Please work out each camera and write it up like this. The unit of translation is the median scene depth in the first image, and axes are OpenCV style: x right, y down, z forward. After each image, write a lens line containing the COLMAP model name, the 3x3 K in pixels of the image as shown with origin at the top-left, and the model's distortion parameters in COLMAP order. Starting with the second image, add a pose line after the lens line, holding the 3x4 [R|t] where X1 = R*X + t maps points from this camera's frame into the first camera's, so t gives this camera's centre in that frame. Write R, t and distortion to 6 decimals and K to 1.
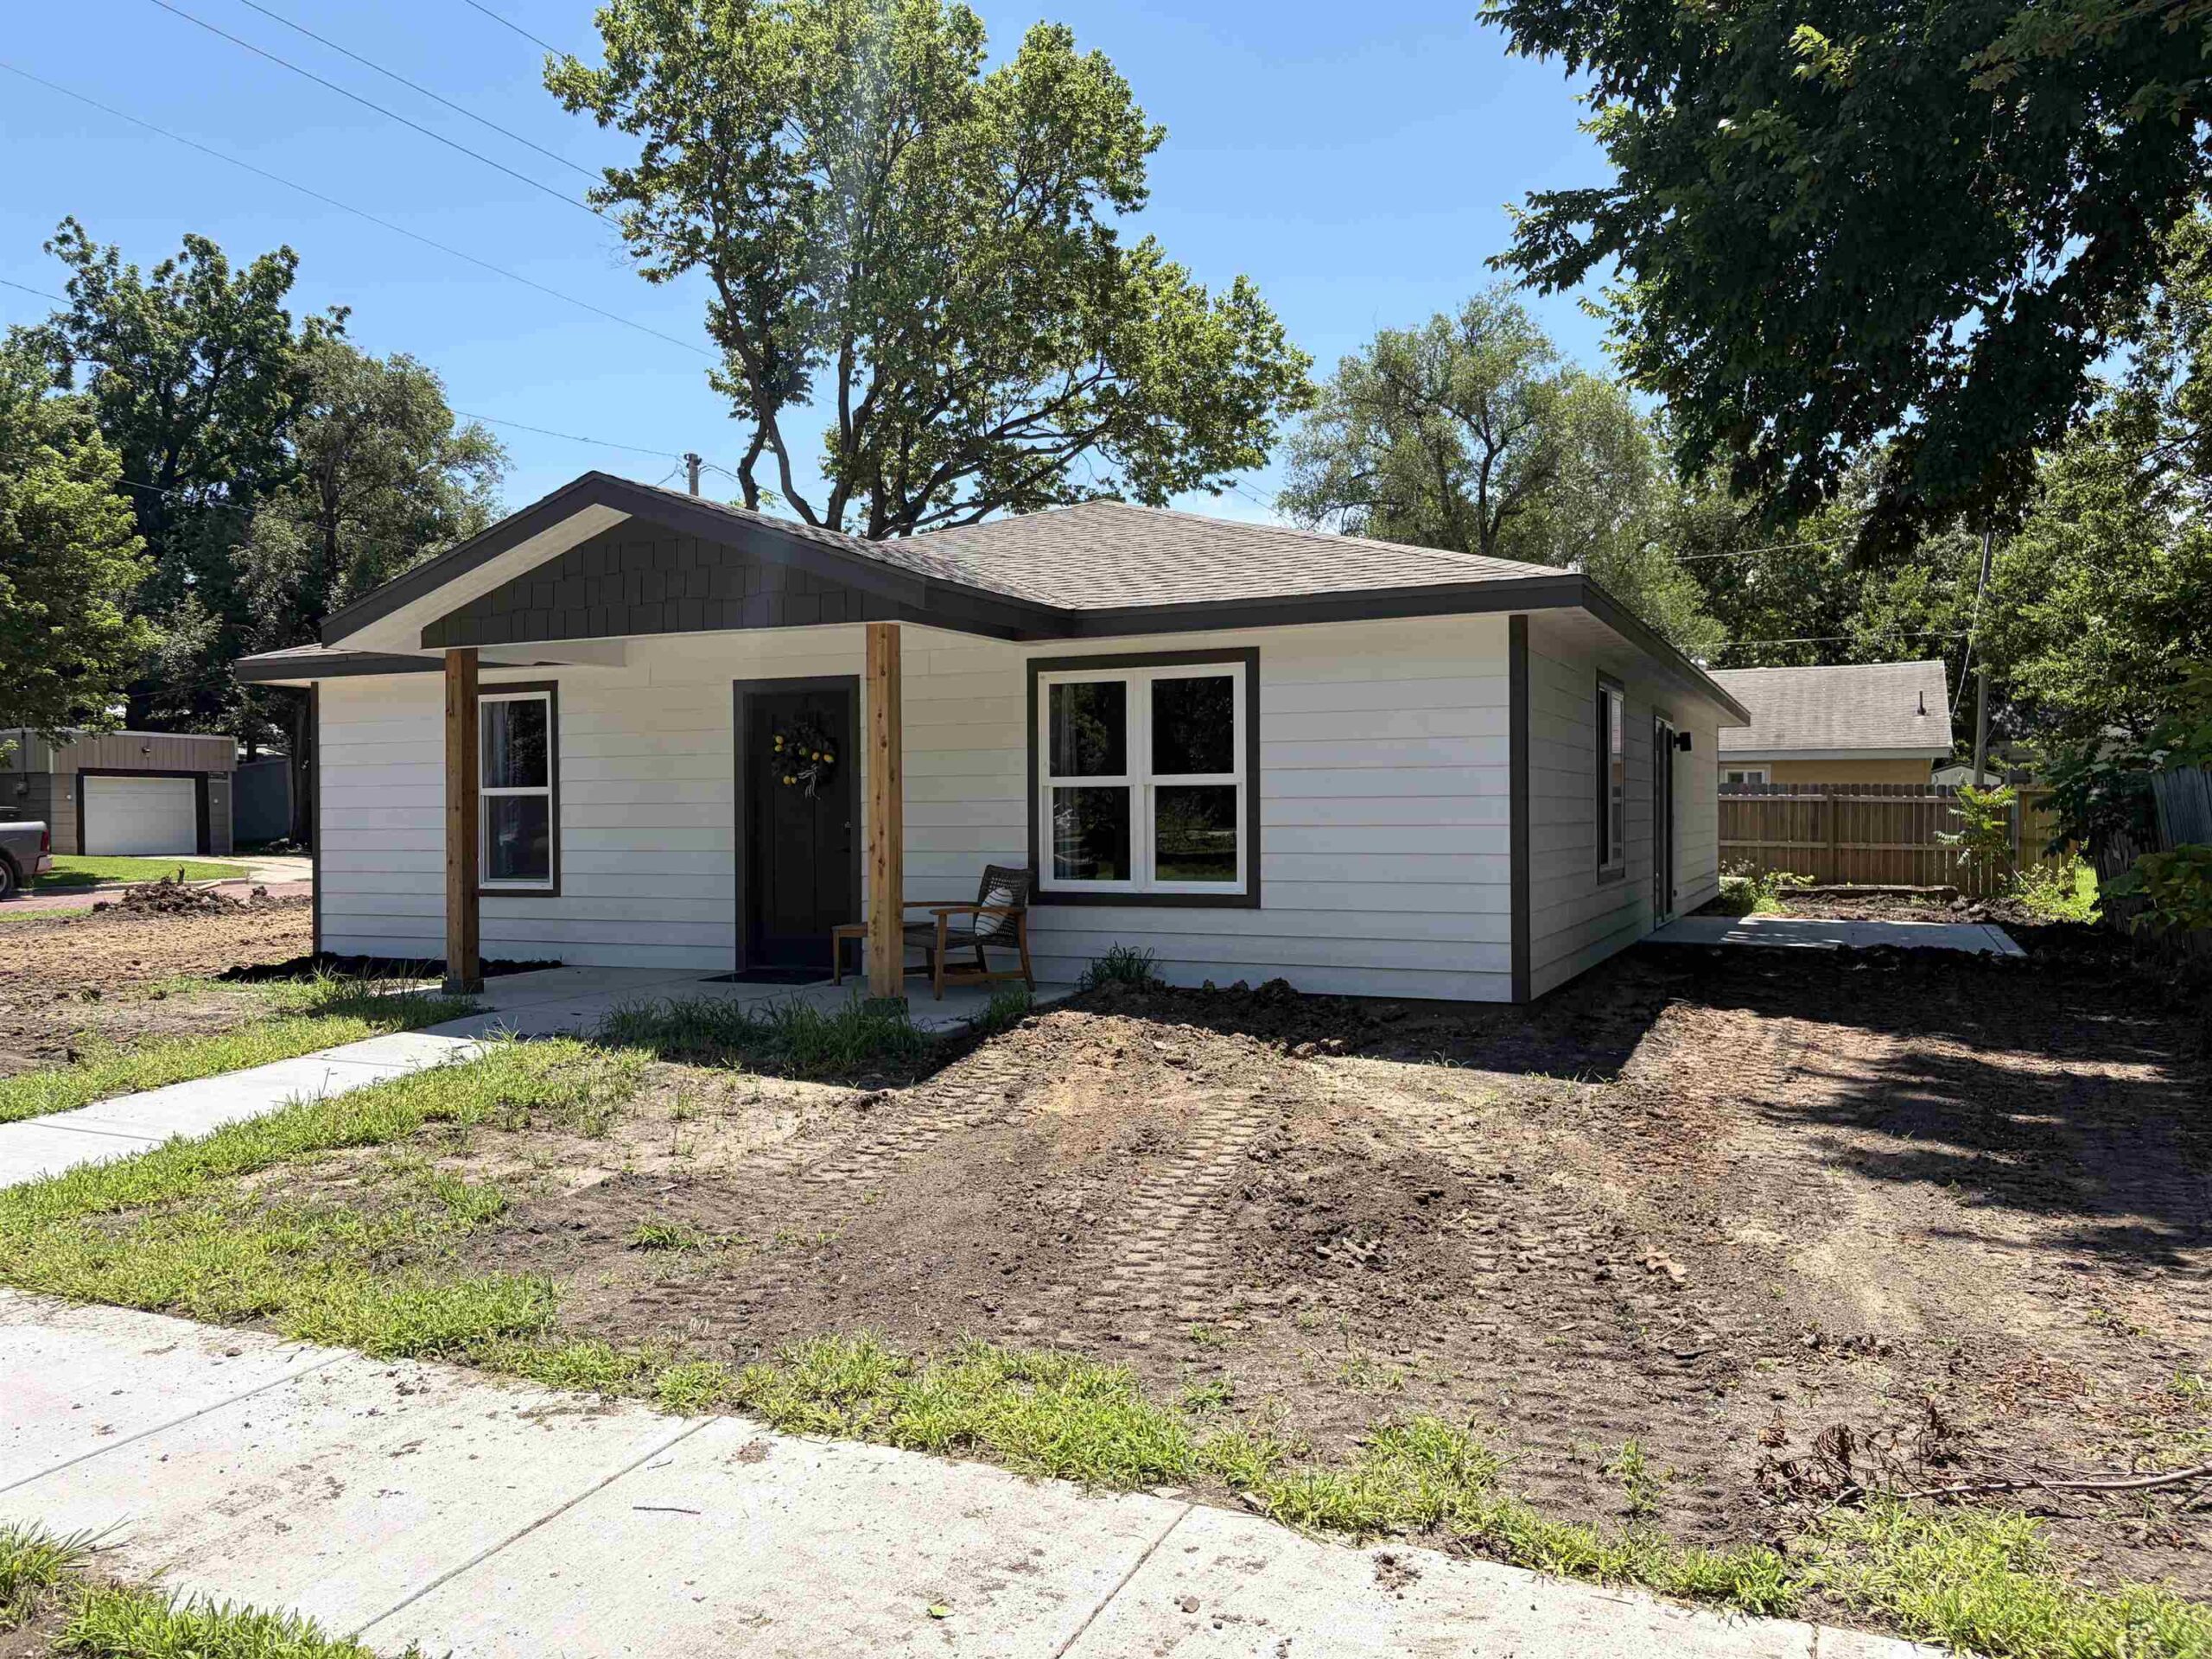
lens RADIAL K [[1629.7, 0, 1078.7], [0, 1629.7, 819.5], [0, 0, 1]] dist [0.178174, -0.055728]
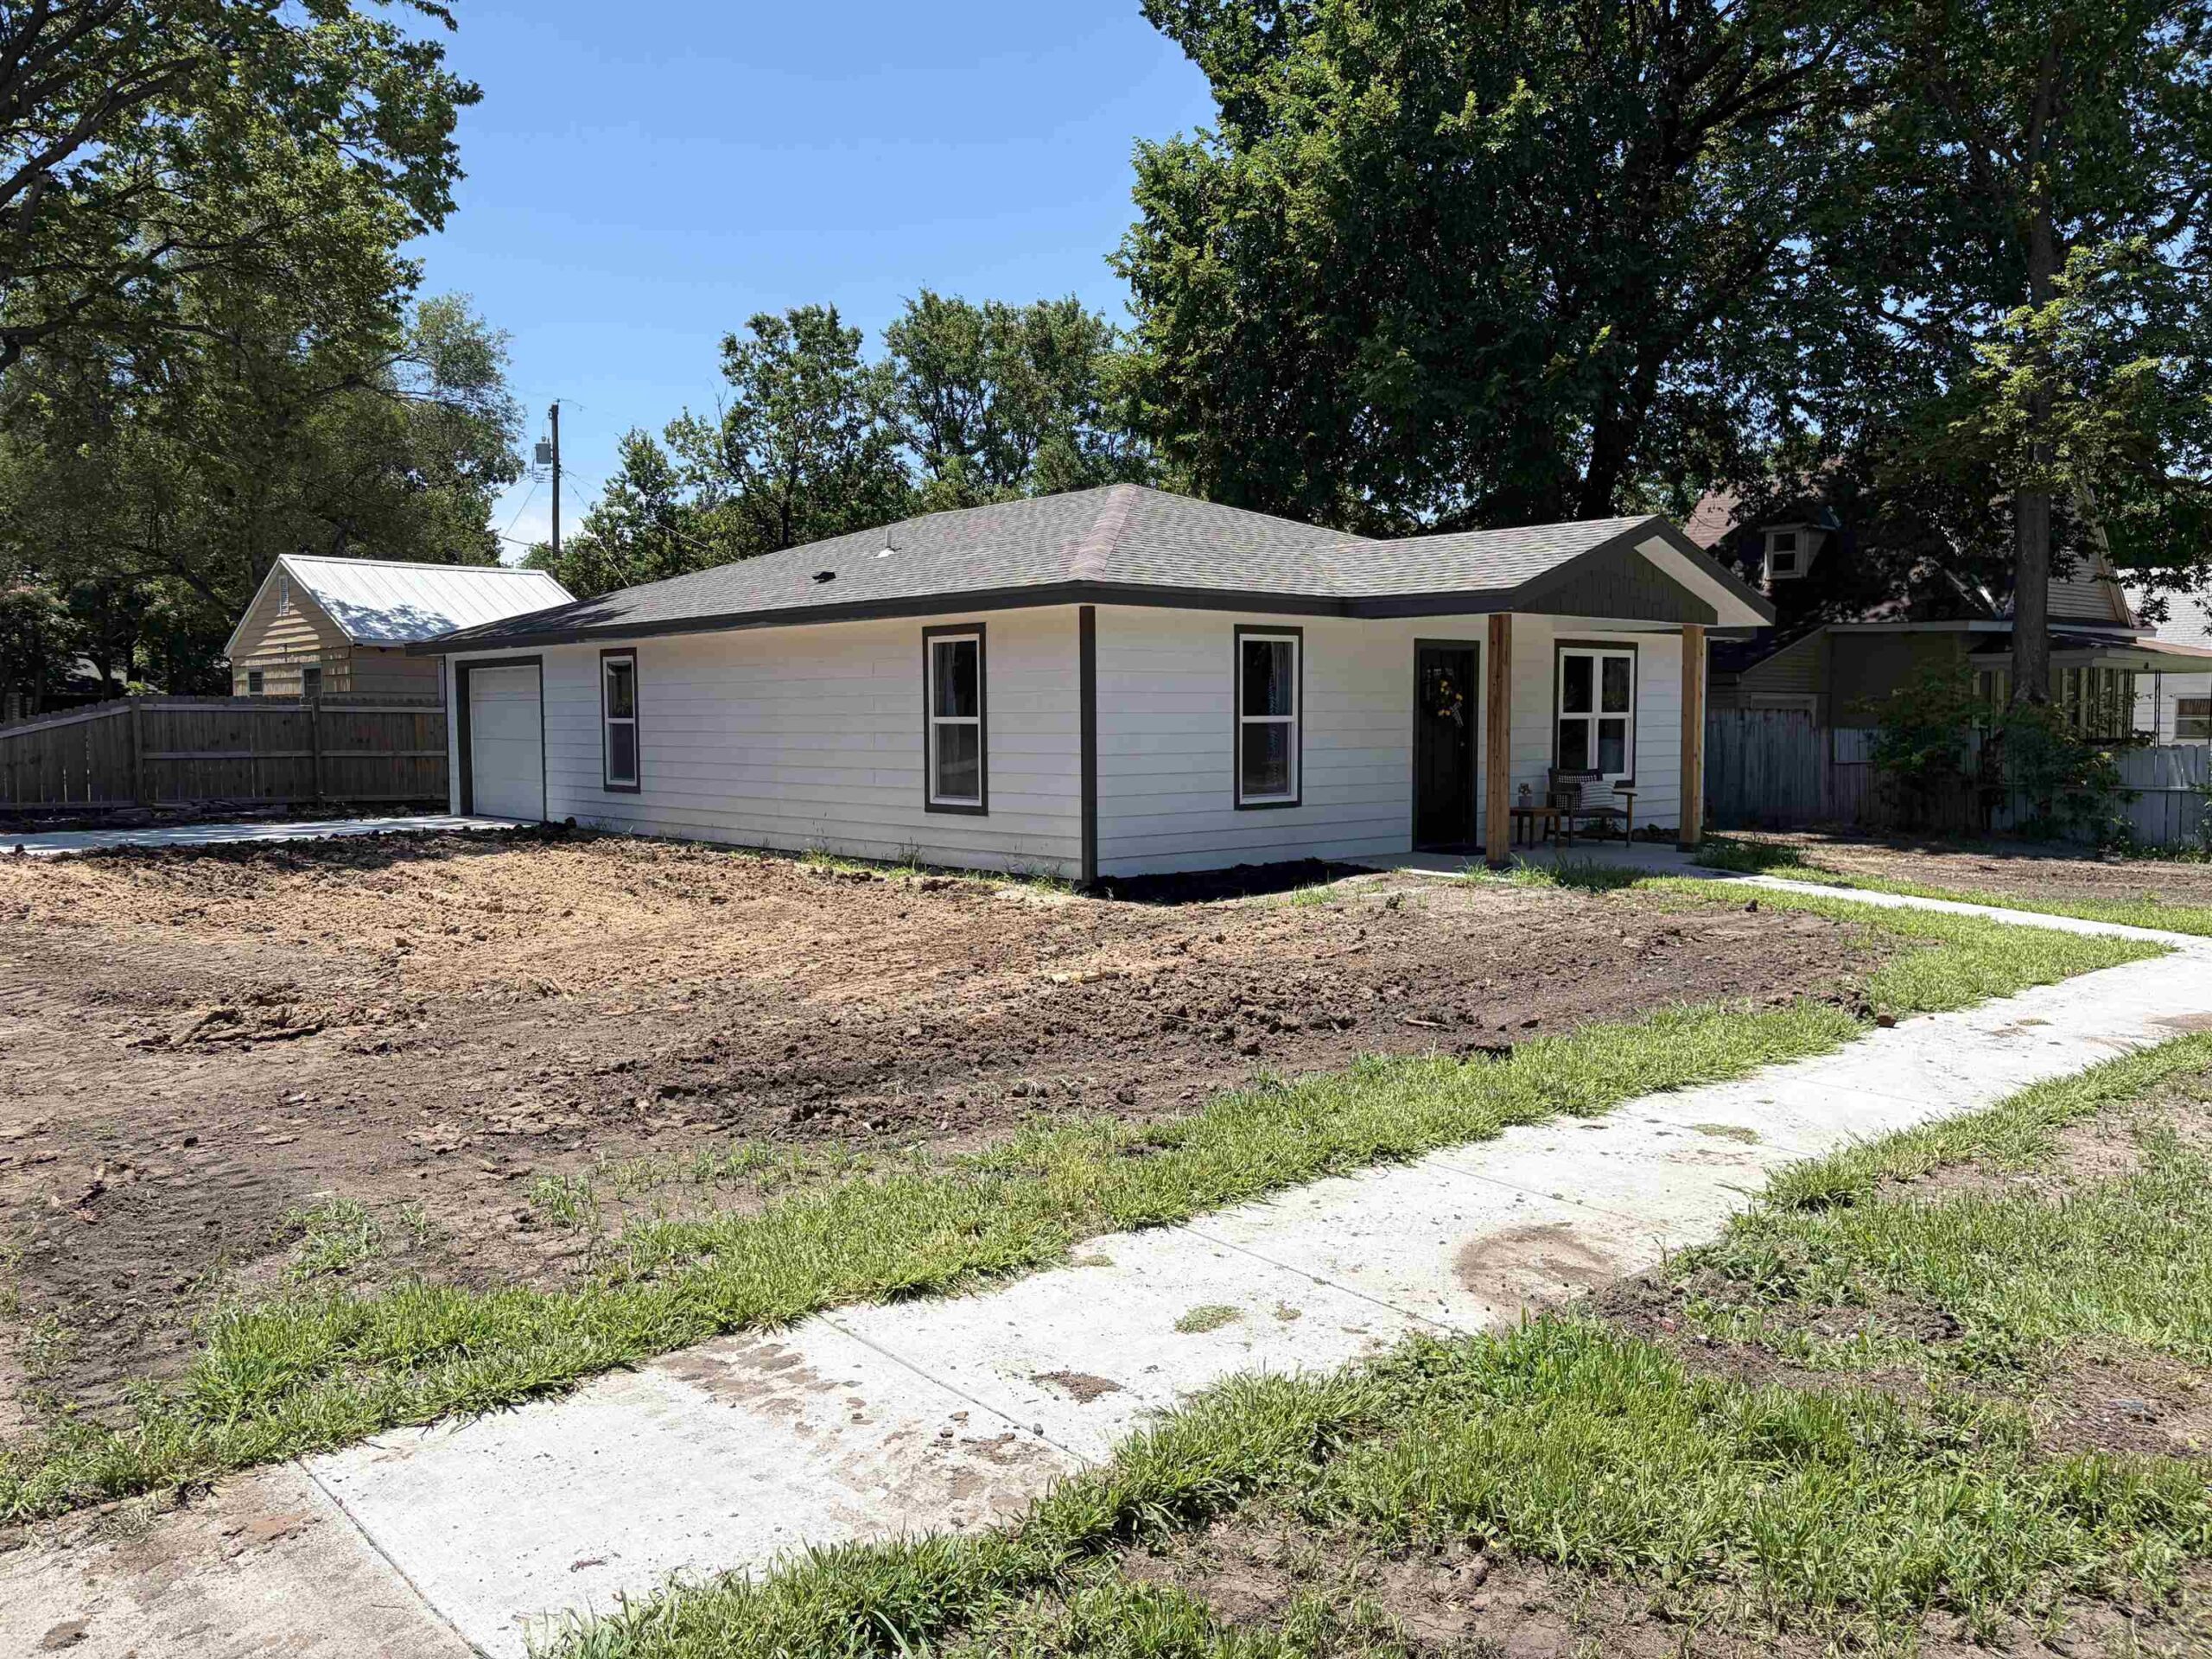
lens RADIAL K [[1659.1, 0, 1106.0], [0, 1659.1, 829.5], [0, 0, 1]] dist [0.055872, -0.064308]
pose [[0.422733, -0.055395, 0.904560, -1.739793], [0.008944, 0.998336, 0.056958, -0.008778], [-0.906210, -0.015988, 0.422525, 0.722346]]
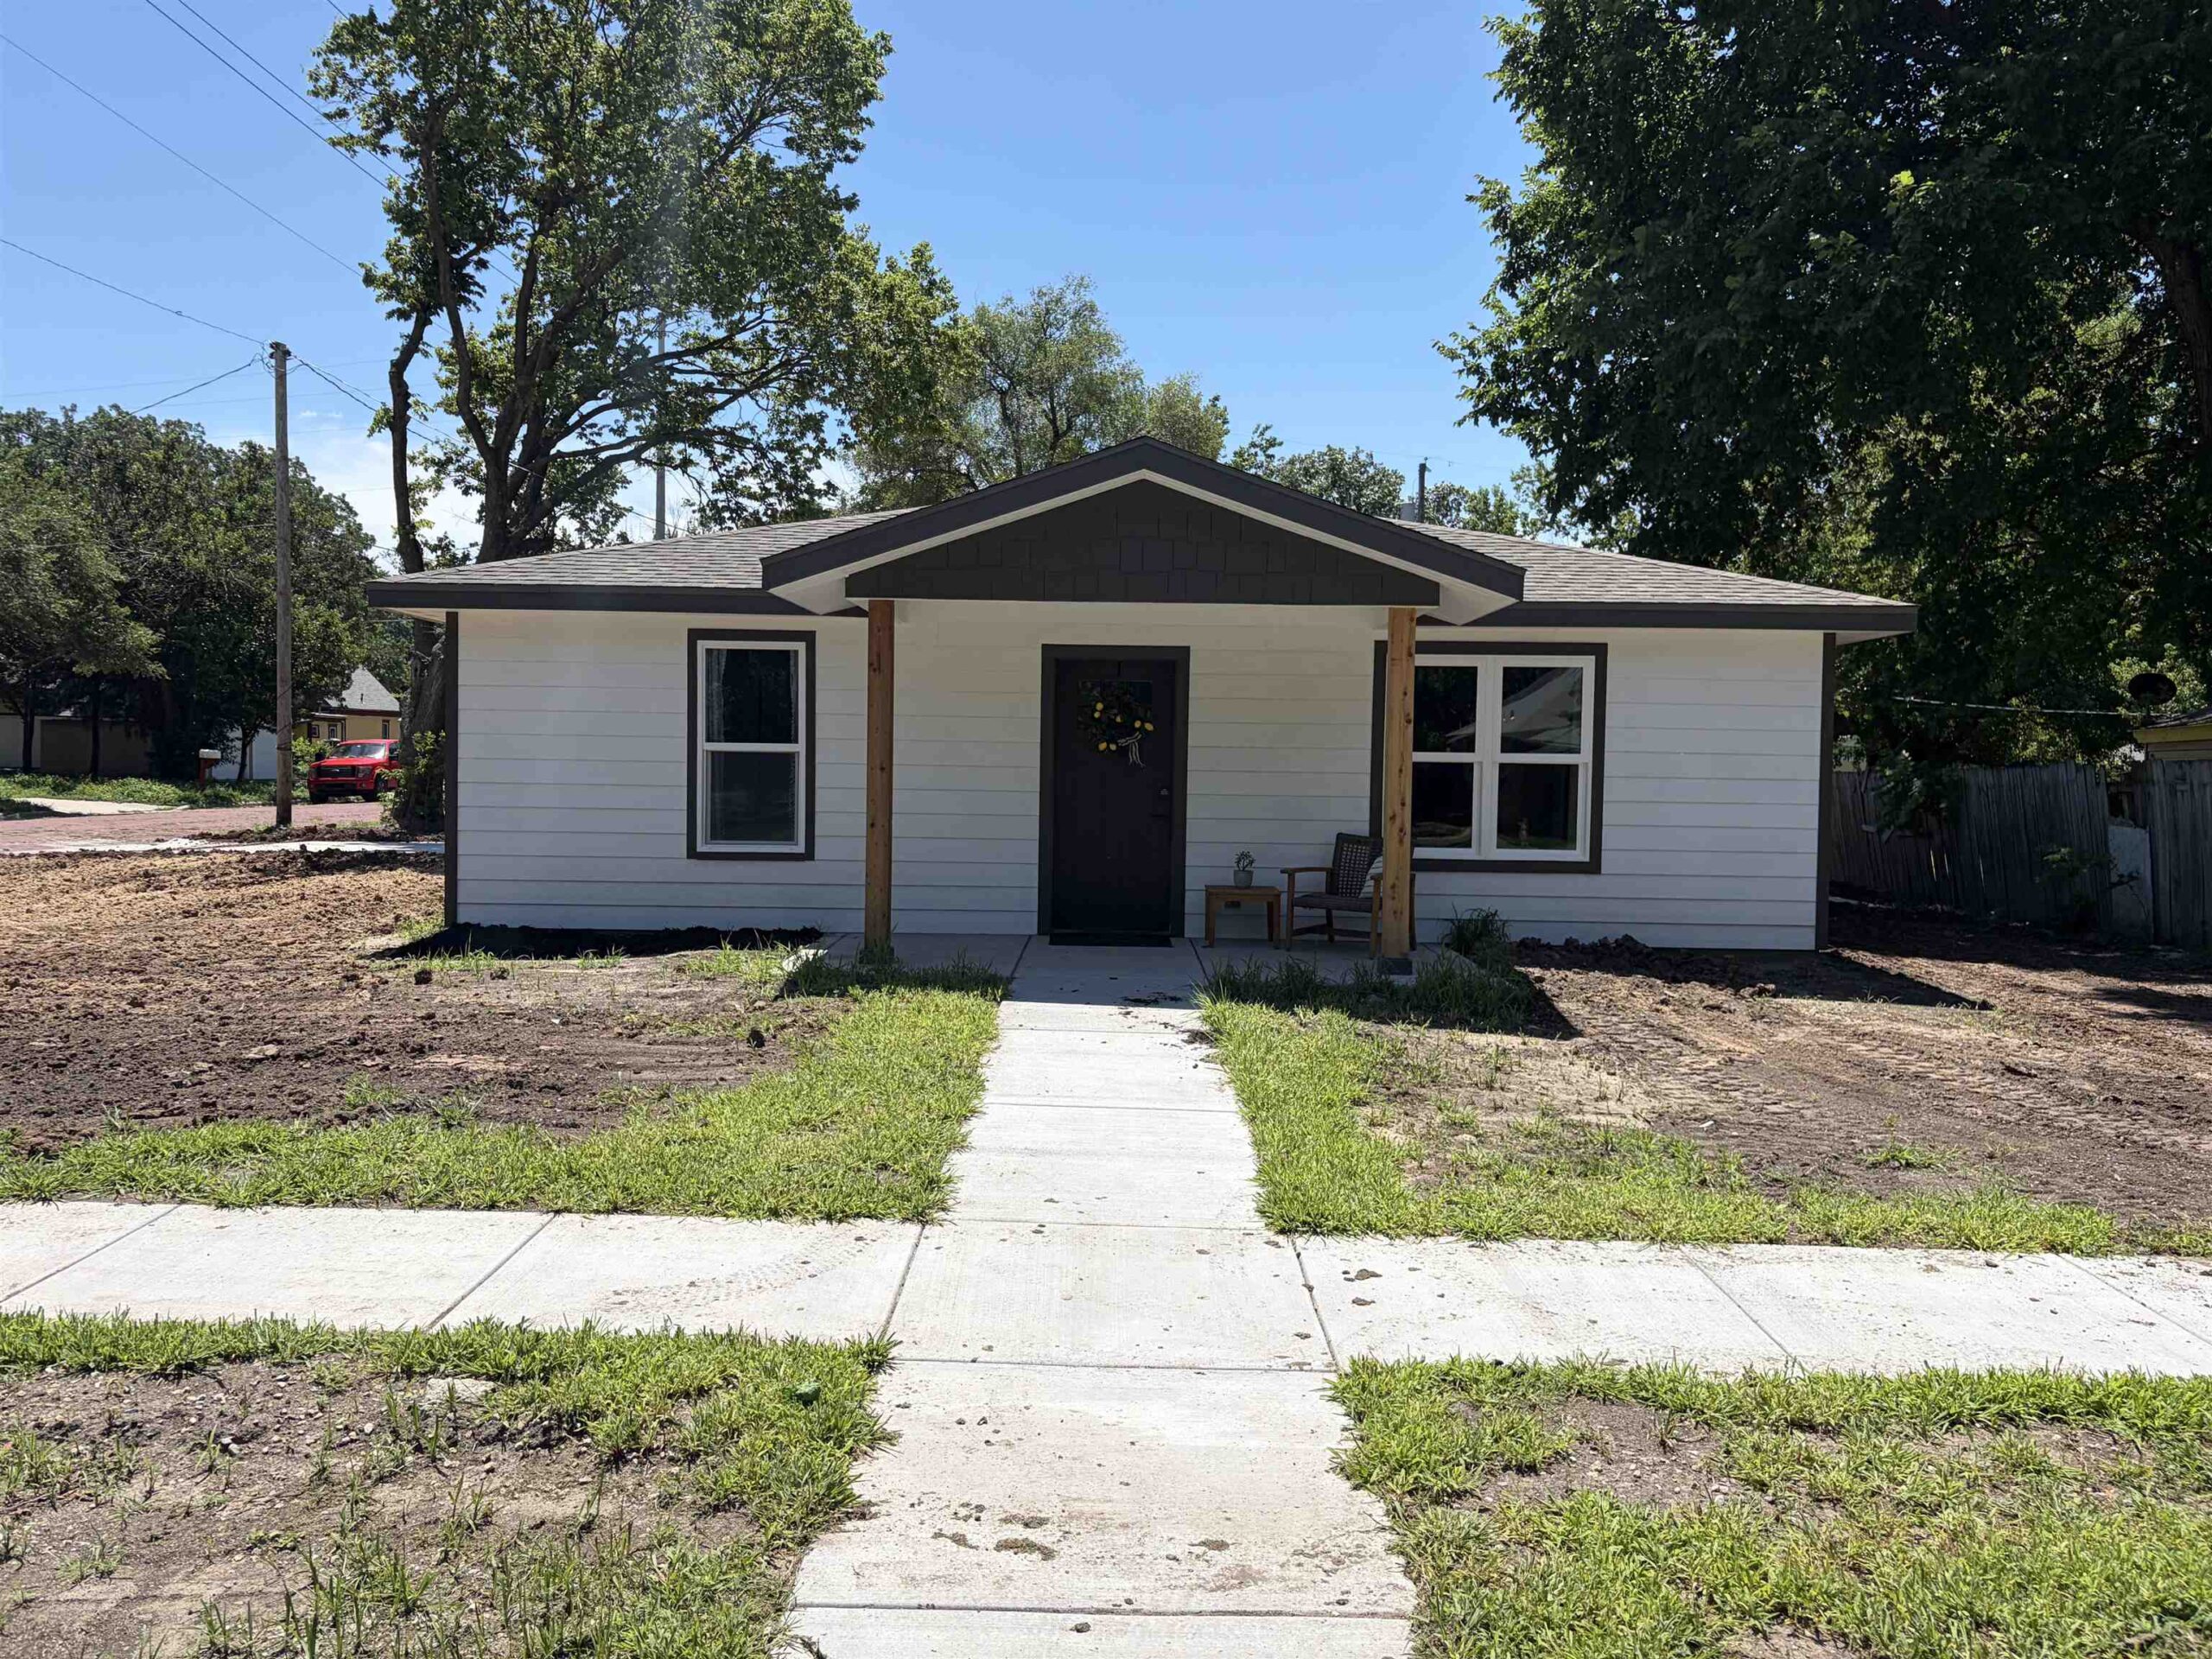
lens RADIAL K [[1659.1, 0, 1106.0], [0, 1659.1, 829.5], [0, 0, 1]] dist [0.055872, -0.064308]
pose [[0.910187, 0.009274, 0.414093, -0.651226], [-0.021045, 0.999493, 0.023873, 0.002801], [-0.413662, -0.030443, 0.909922, 0.082107]]
